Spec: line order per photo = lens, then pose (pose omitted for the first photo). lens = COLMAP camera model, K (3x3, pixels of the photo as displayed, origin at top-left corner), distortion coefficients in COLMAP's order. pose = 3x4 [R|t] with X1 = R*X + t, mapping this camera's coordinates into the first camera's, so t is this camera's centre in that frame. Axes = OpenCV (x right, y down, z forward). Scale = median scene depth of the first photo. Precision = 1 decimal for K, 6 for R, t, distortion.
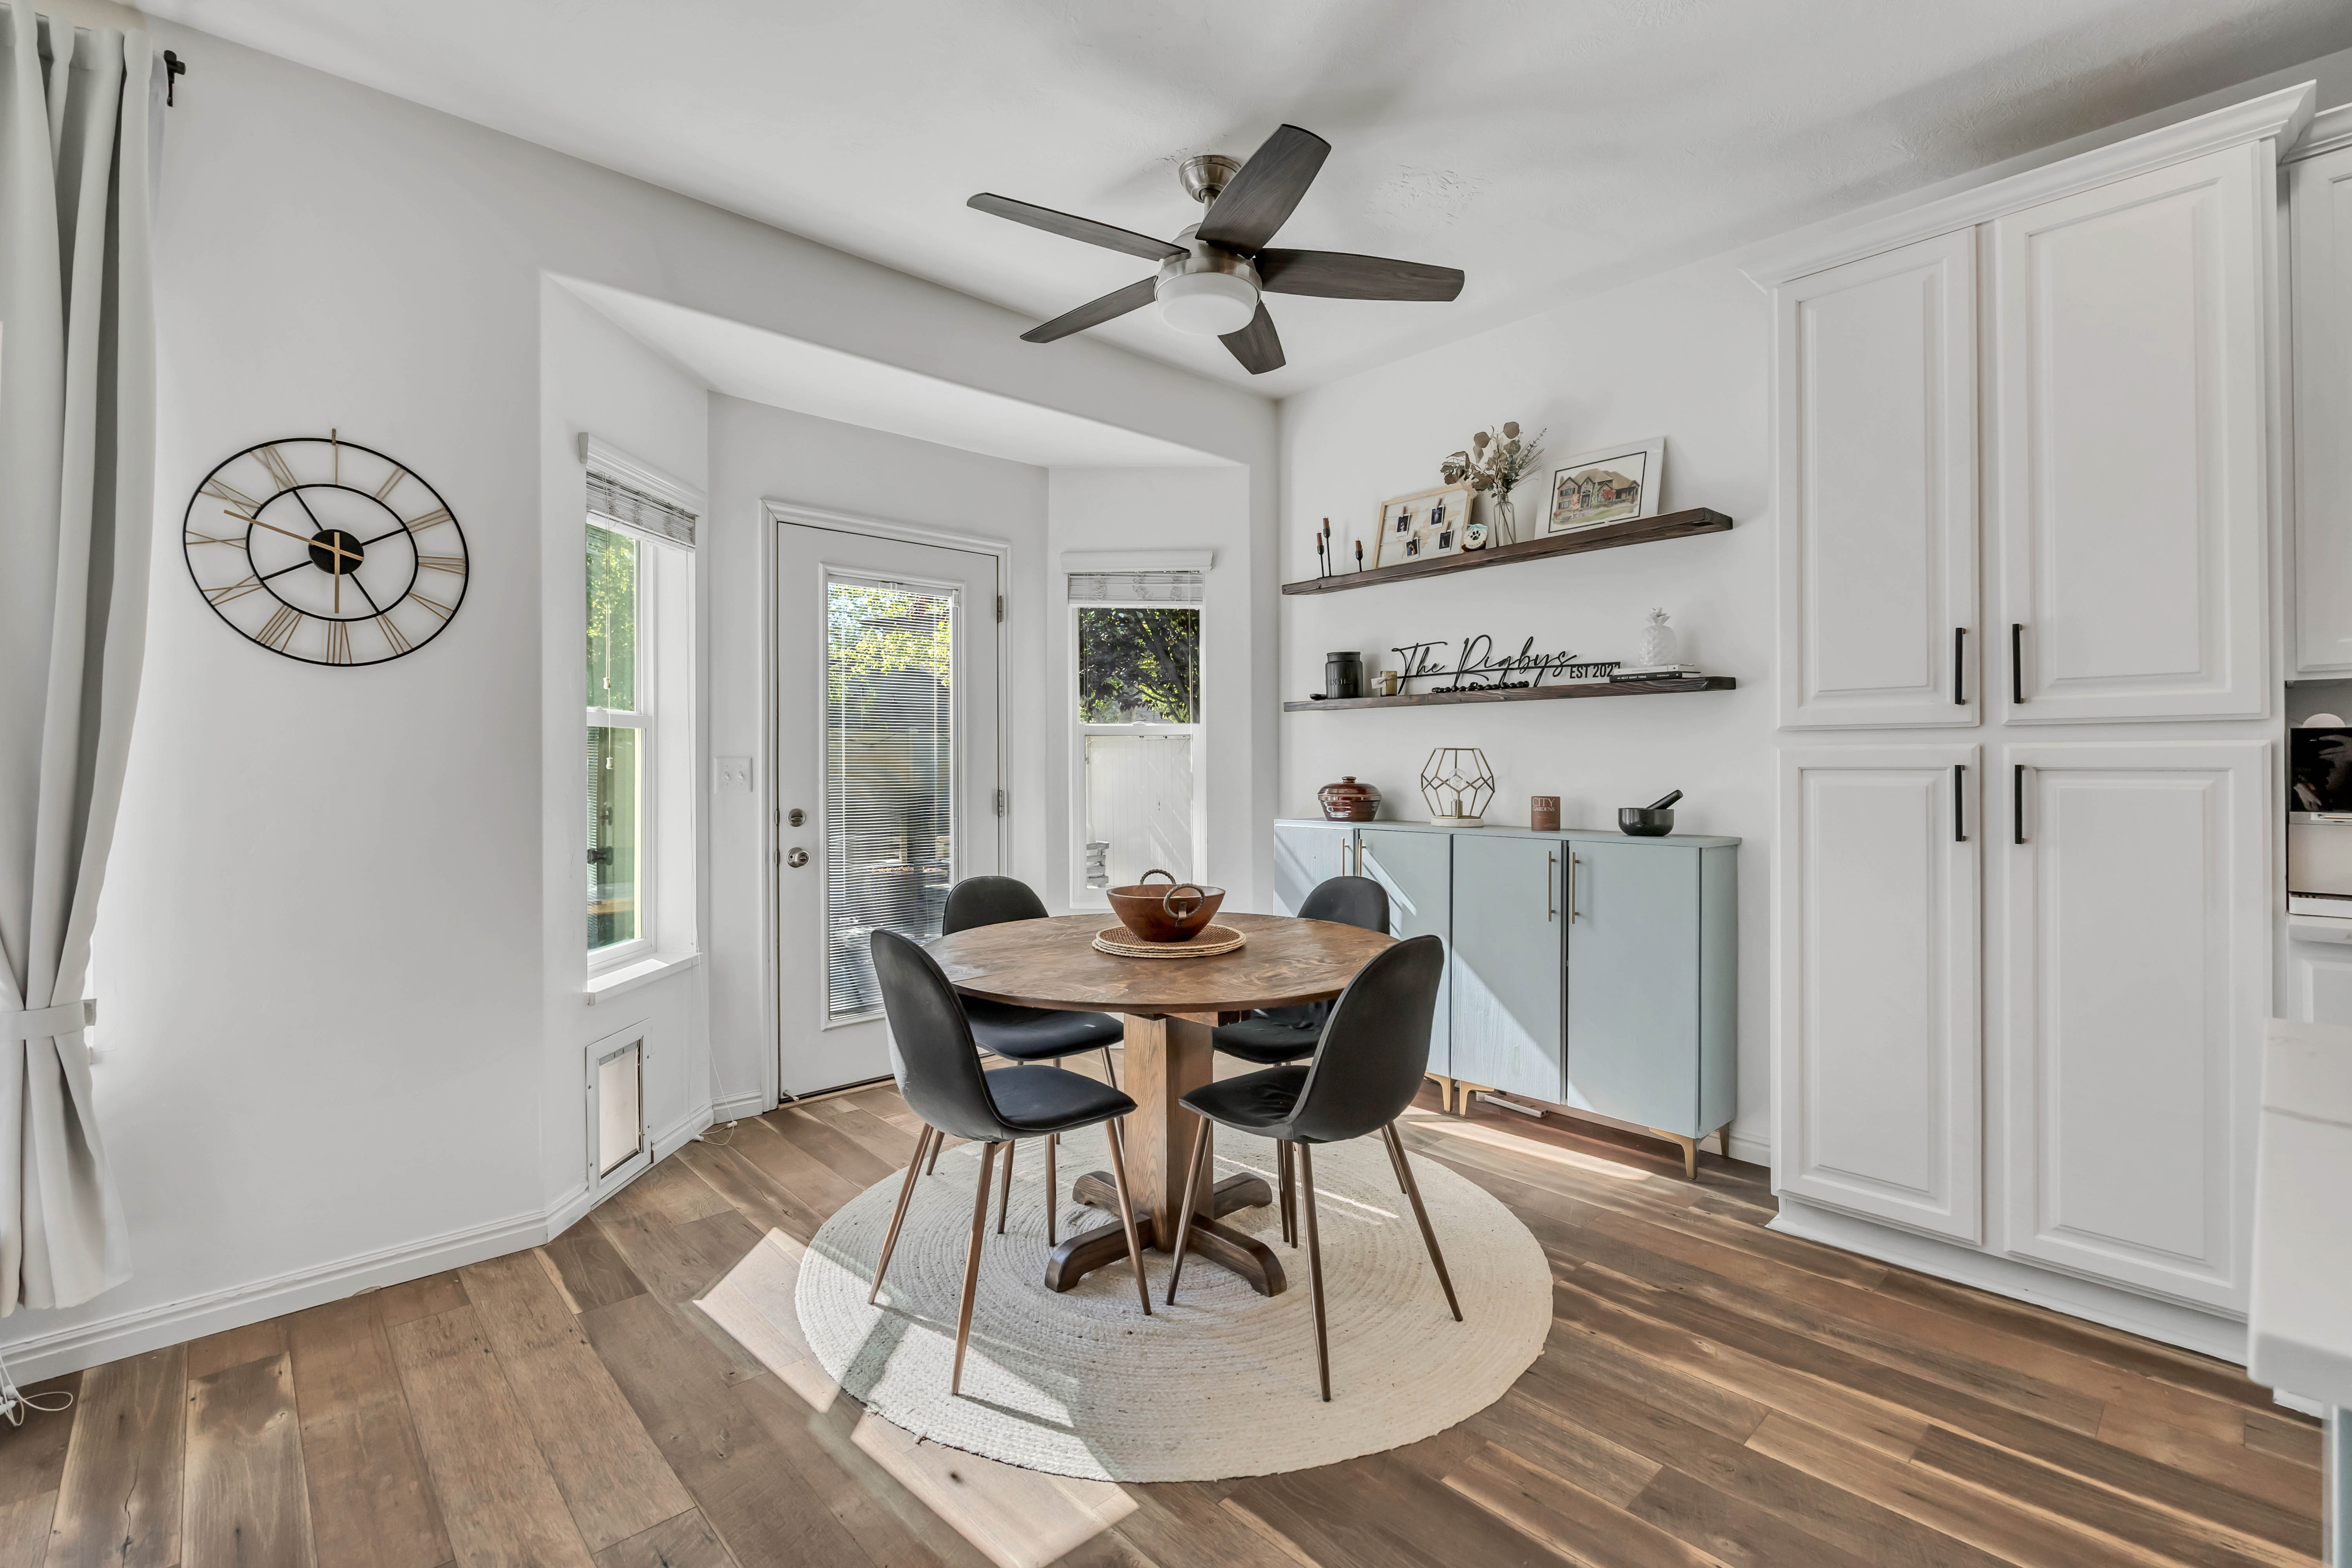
lens RADIAL K [[1047.0, 0, 1159.8], [0, 1047.0, 760.5], [0, 0, 1]] dist [-0.016967, 0.001125]
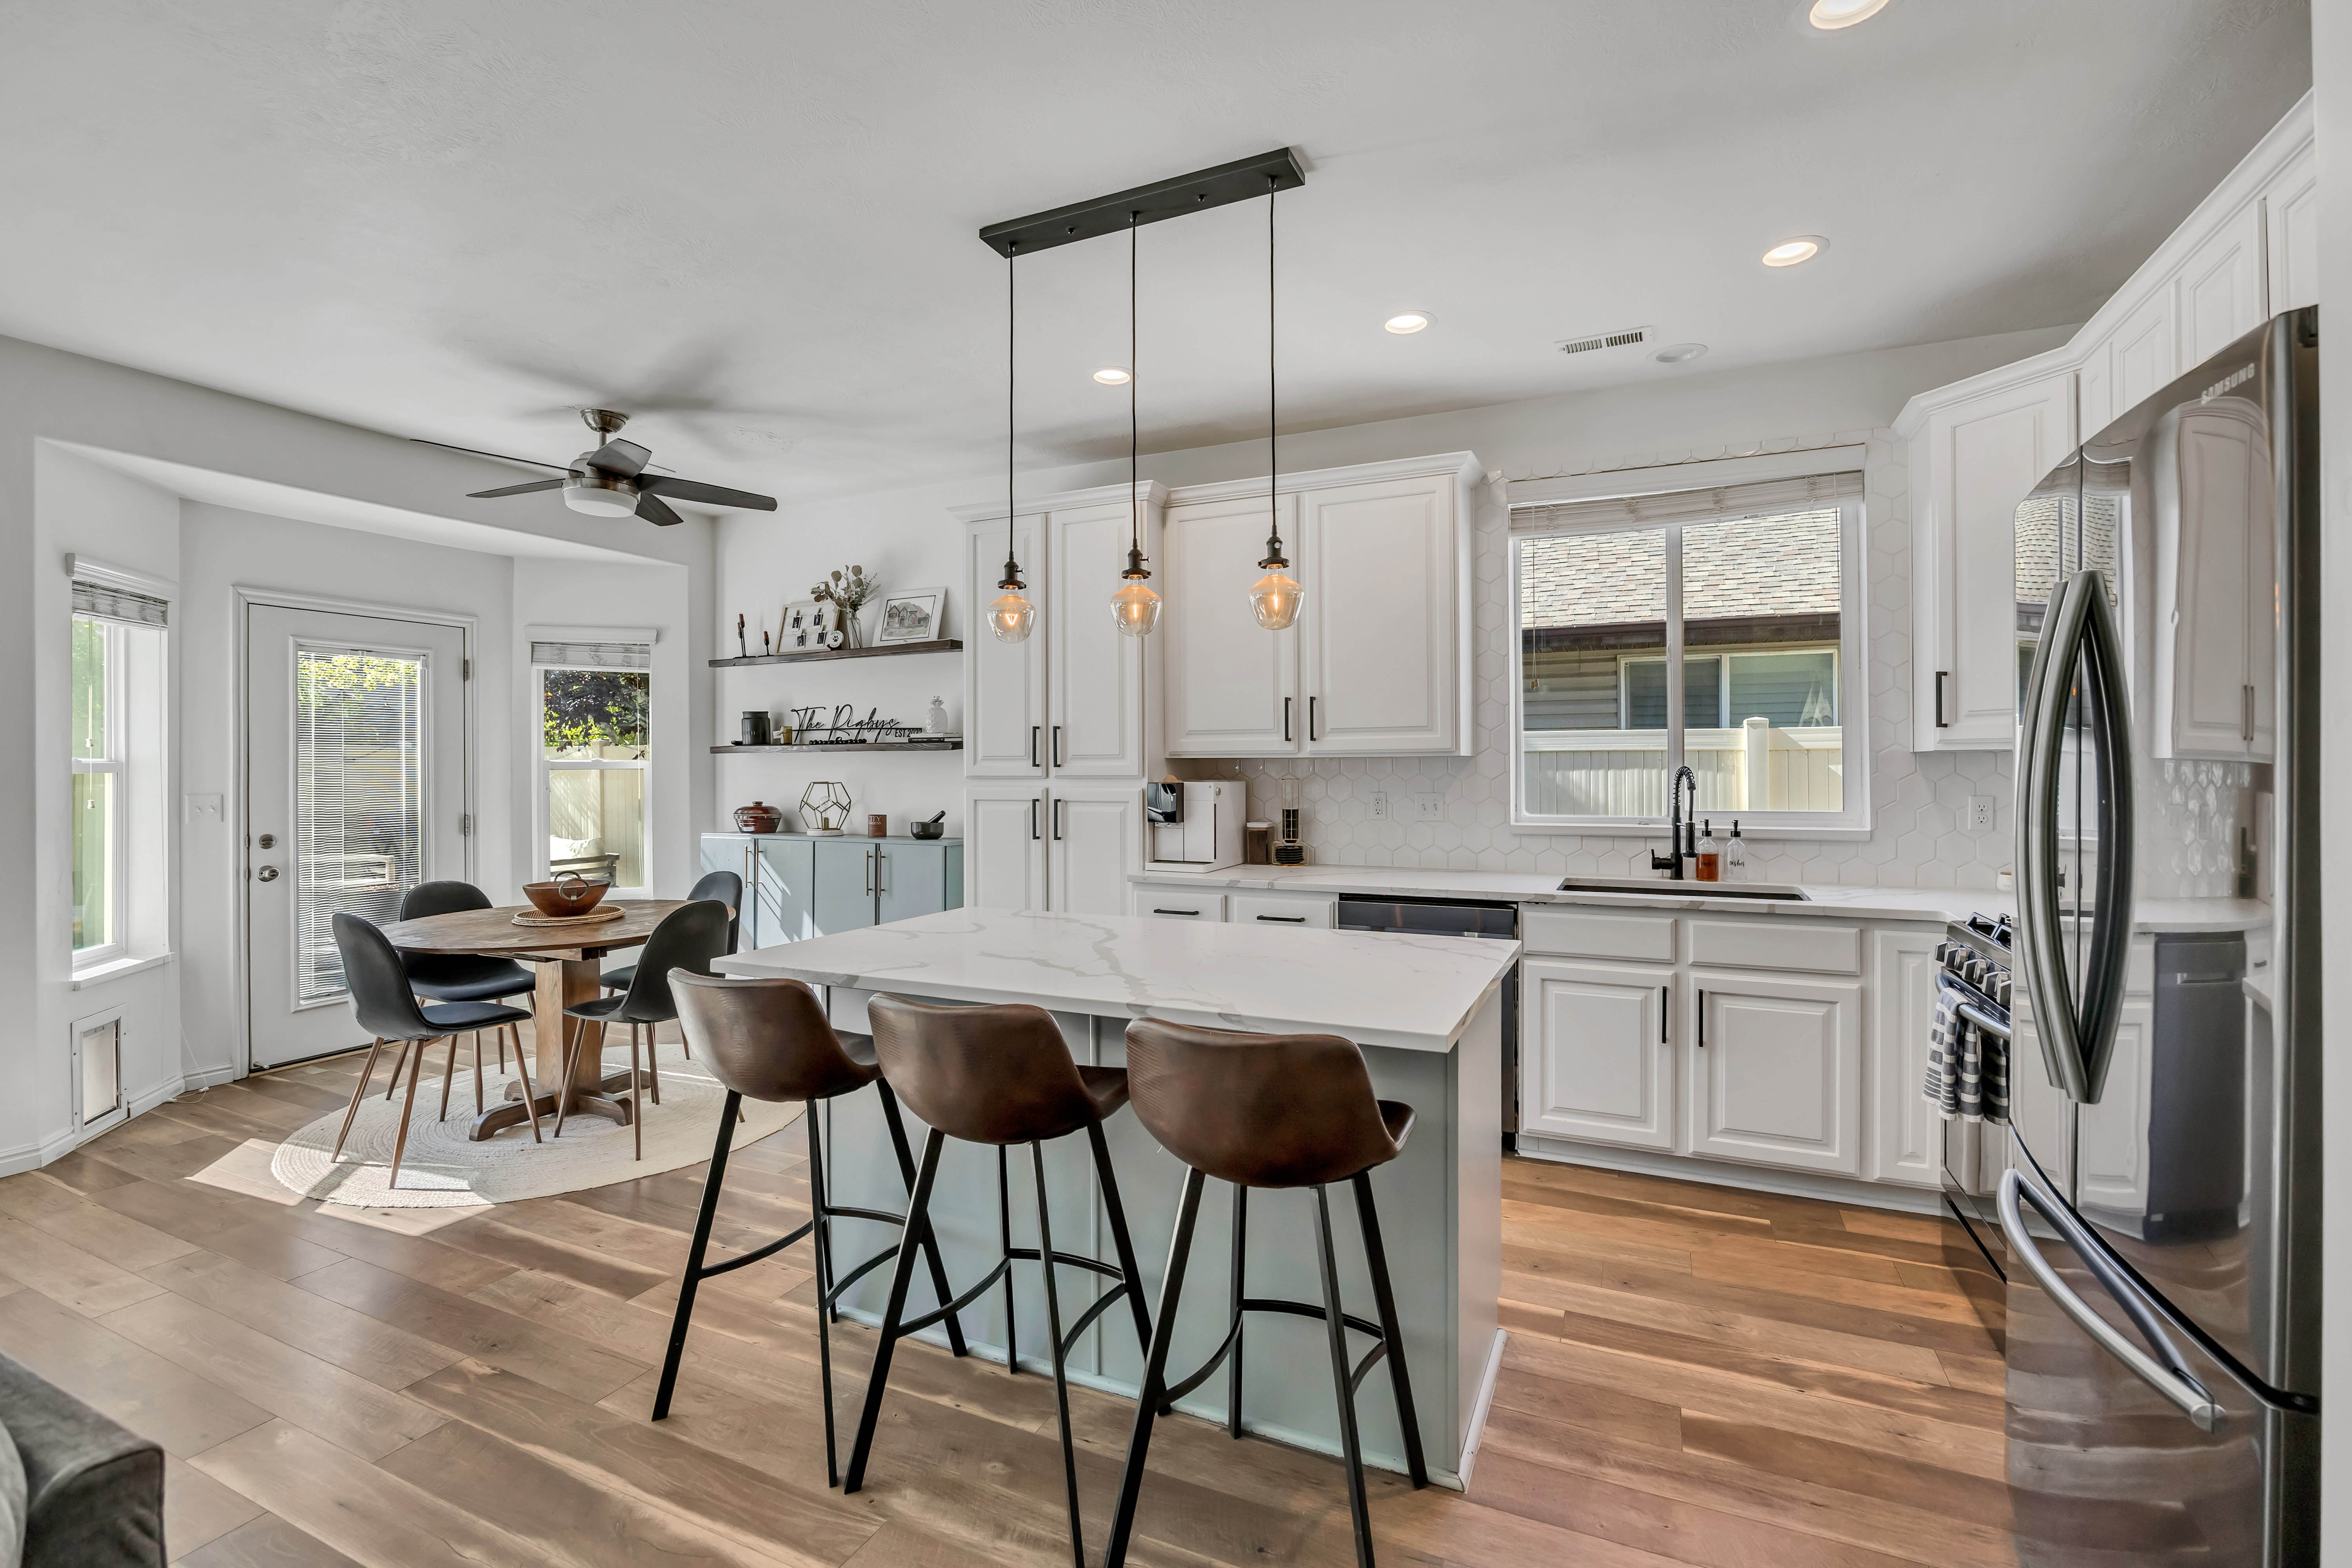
lens RADIAL K [[1047.0, 0, 1172.6], [0, 1047.0, 760.1], [0, 0, 1]] dist [-0.016967, 0.001125]
pose [[0.923203, 0.001423, 0.384310, 0.201685], [-0.000225, 0.999995, -0.003162, -0.044761], [-0.384313, 0.002833, 0.923199, -0.636421]]
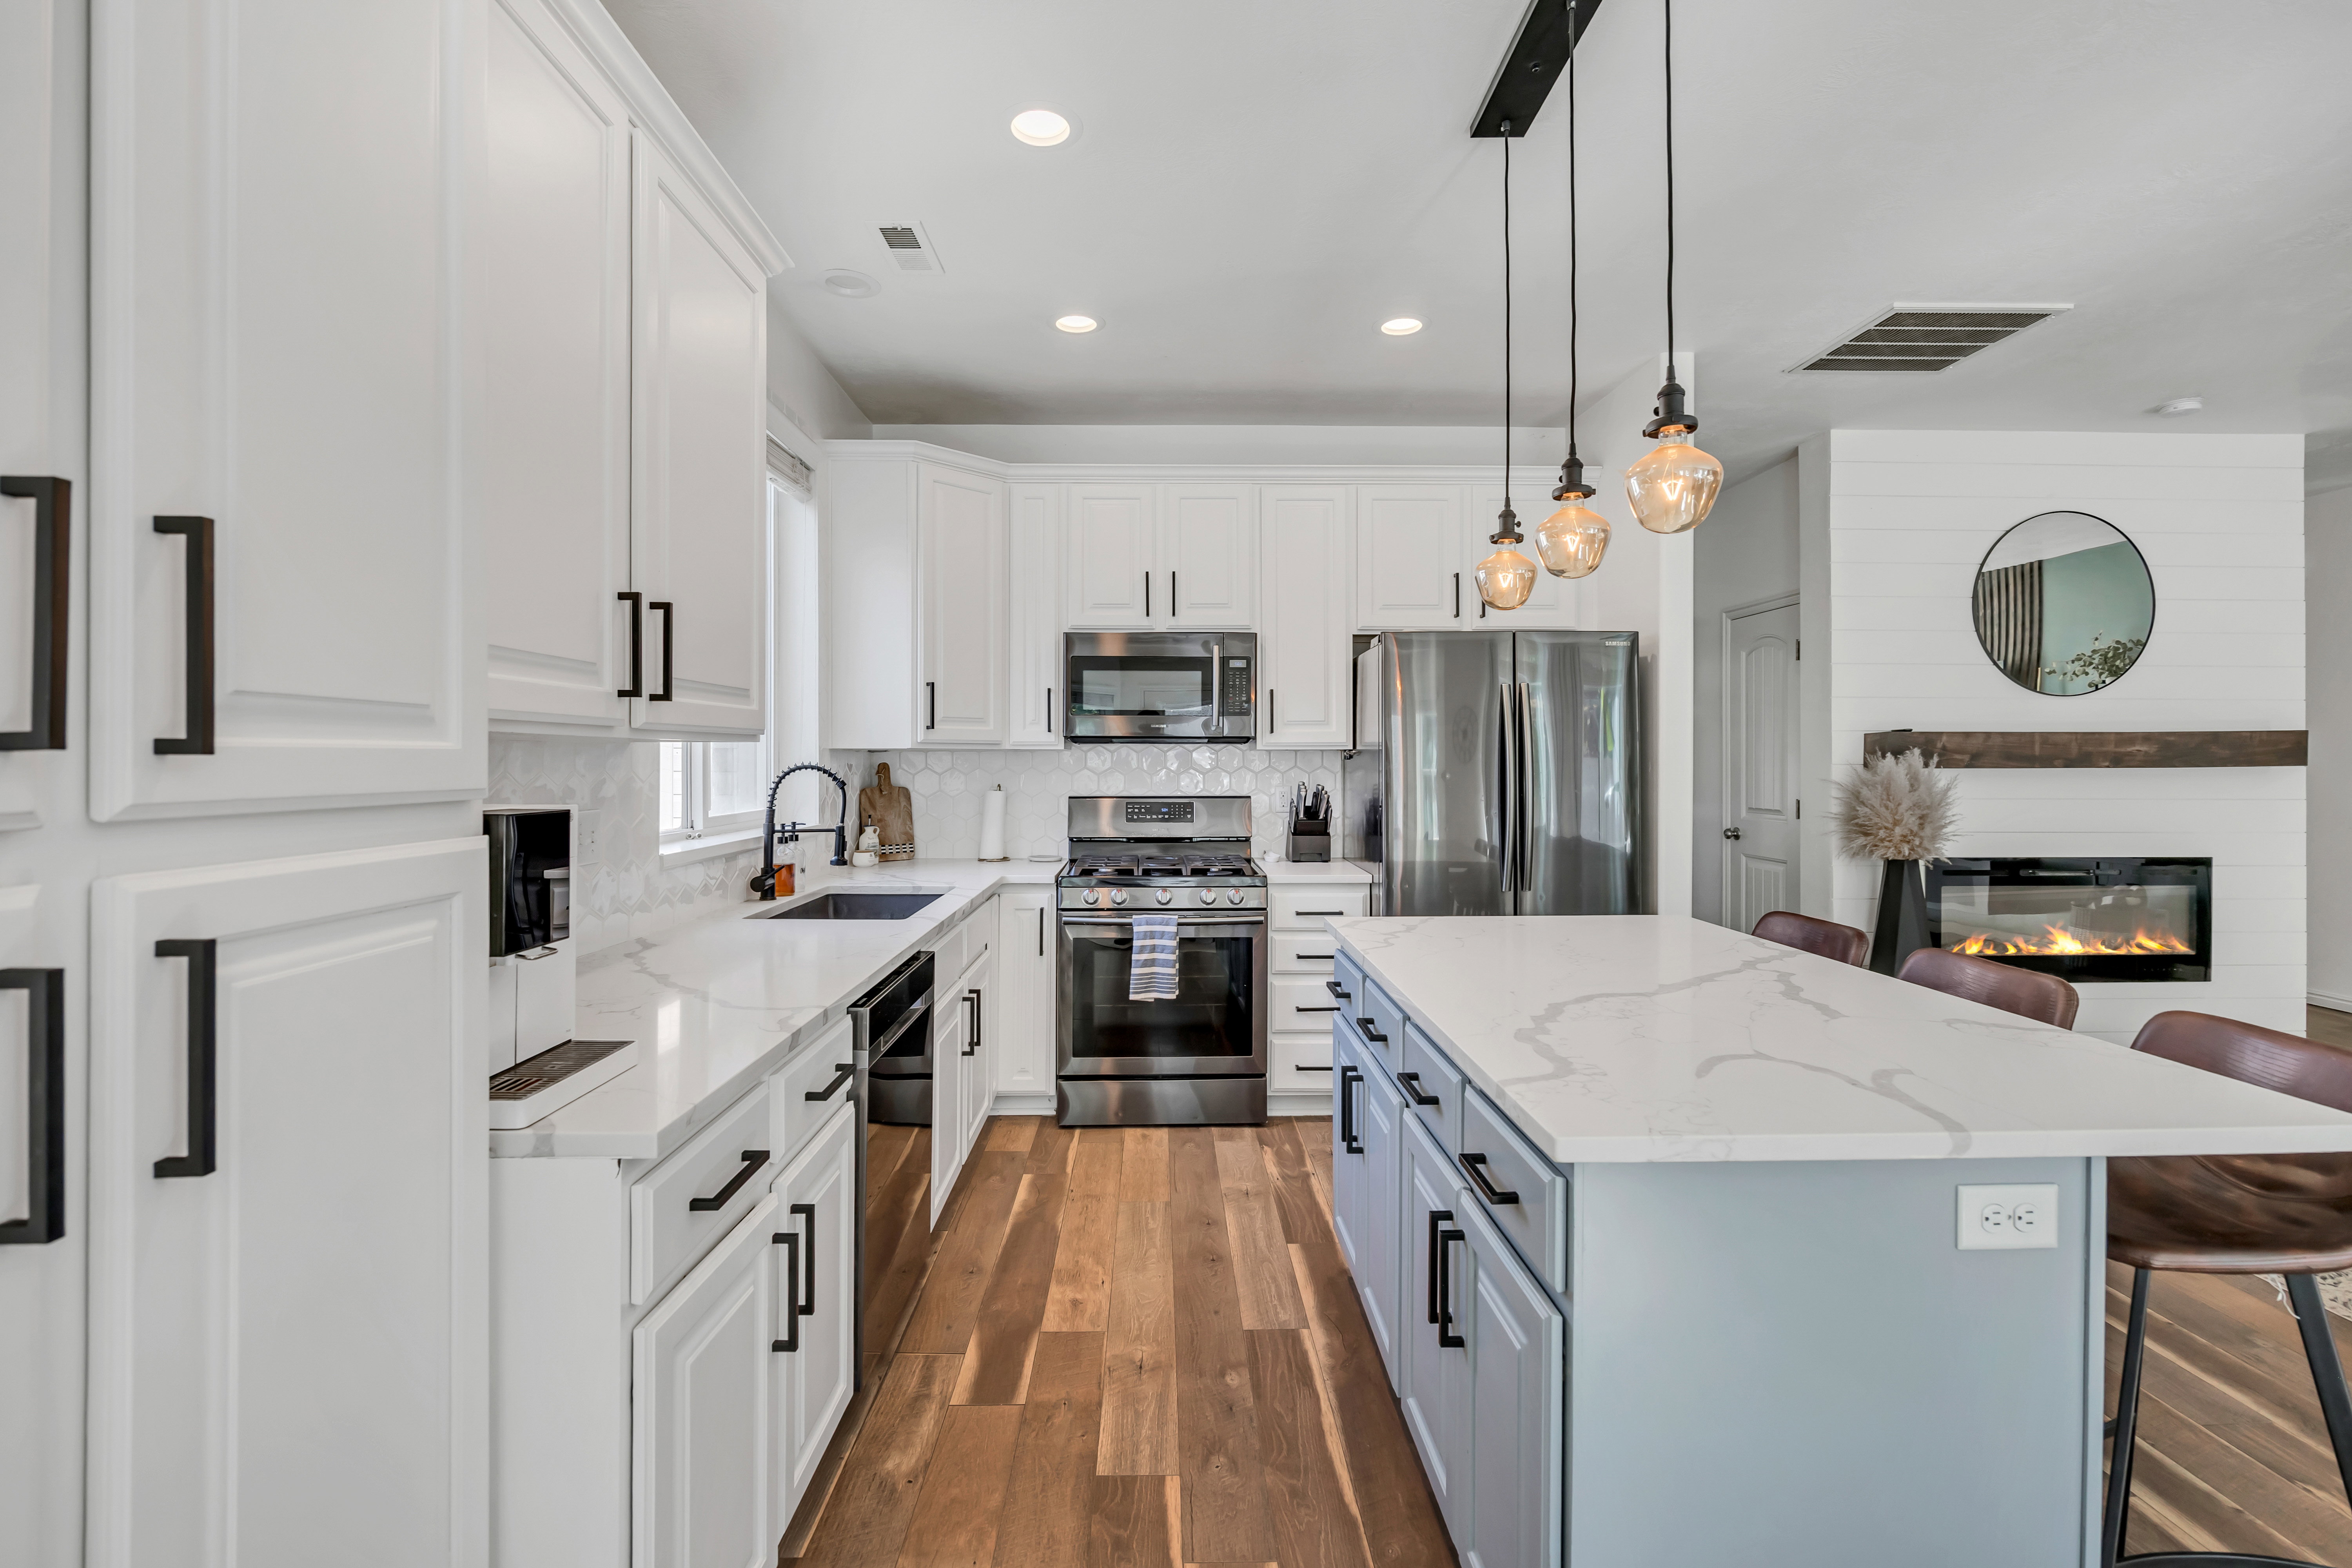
lens RADIAL K [[1047.0, 0, 1172.7], [0, 1047.0, 759.0], [0, 0, 1]] dist [-0.016967, 0.001125]
pose [[-0.750063, 0.004230, 0.661353, 0.266080], [0.000552, 0.999983, -0.005770, -0.037170], [-0.661366, -0.003963, -0.750052, 0.749994]]
